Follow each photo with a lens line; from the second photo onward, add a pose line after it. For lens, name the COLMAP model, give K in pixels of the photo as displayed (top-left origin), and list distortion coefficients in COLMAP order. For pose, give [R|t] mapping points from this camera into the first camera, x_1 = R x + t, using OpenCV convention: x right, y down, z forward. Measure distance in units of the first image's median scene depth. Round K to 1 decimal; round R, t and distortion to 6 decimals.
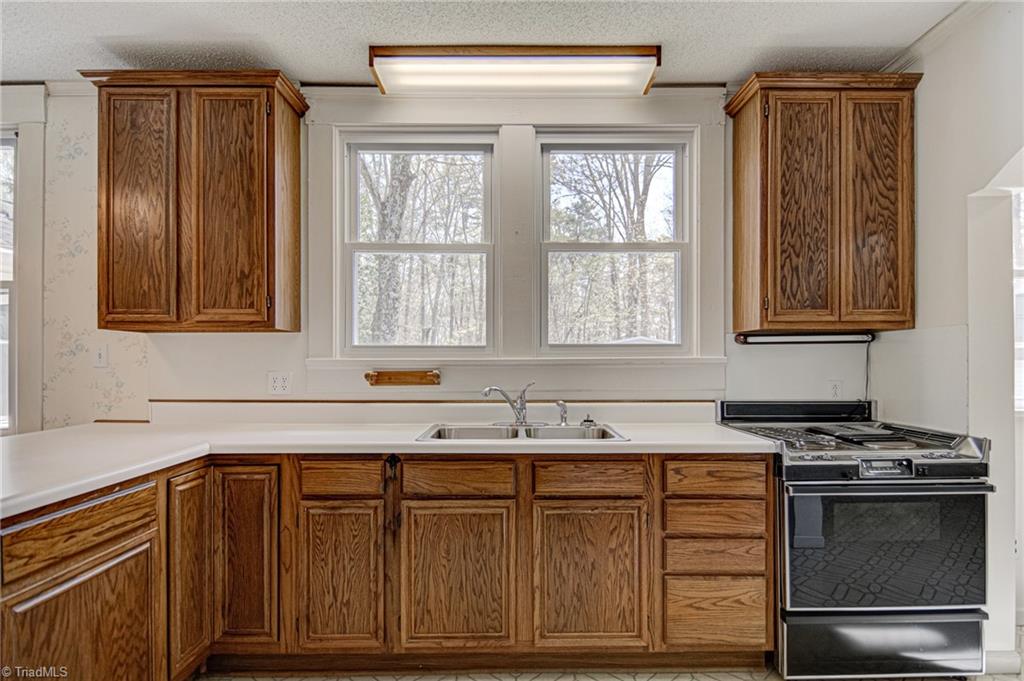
lens RADIAL K [[541.7, 0, 514.3], [0, 541.7, 364.3], [0, 0, 1]] dist [0.023770, -0.024271]
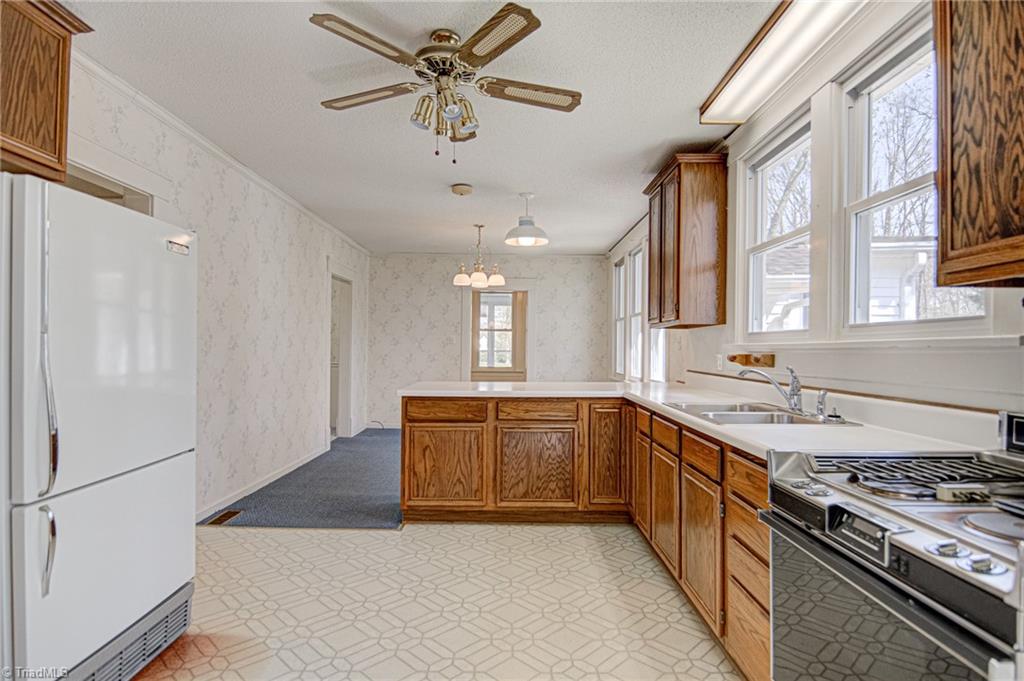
lens RADIAL K [[541.8, 0, 513.0], [0, 541.8, 345.2], [0, 0, 1]] dist [0.003533, -0.000844]
pose [[-0.007586, -0.005065, -0.999958, 1.071037], [-0.006727, 0.999965, -0.005014, 0.003129], [0.999949, 0.006689, -0.007620, 0.559826]]
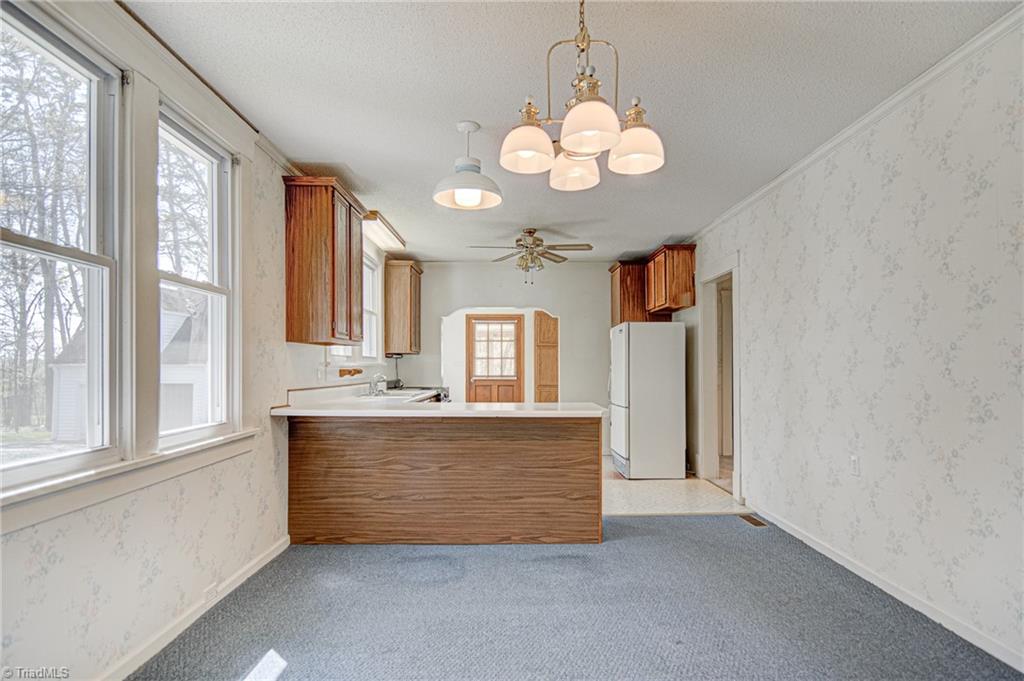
lens RADIAL K [[542.8, 0, 512.5], [0, 542.8, 362.3], [0, 0, 1]] dist [0.001903, -0.000434]
pose [[0.006602, 0.010095, 0.999927, -2.325301], [-0.001425, 0.999948, -0.010086, 0.008556], [-0.999977, -0.001359, 0.006616, 0.475834]]
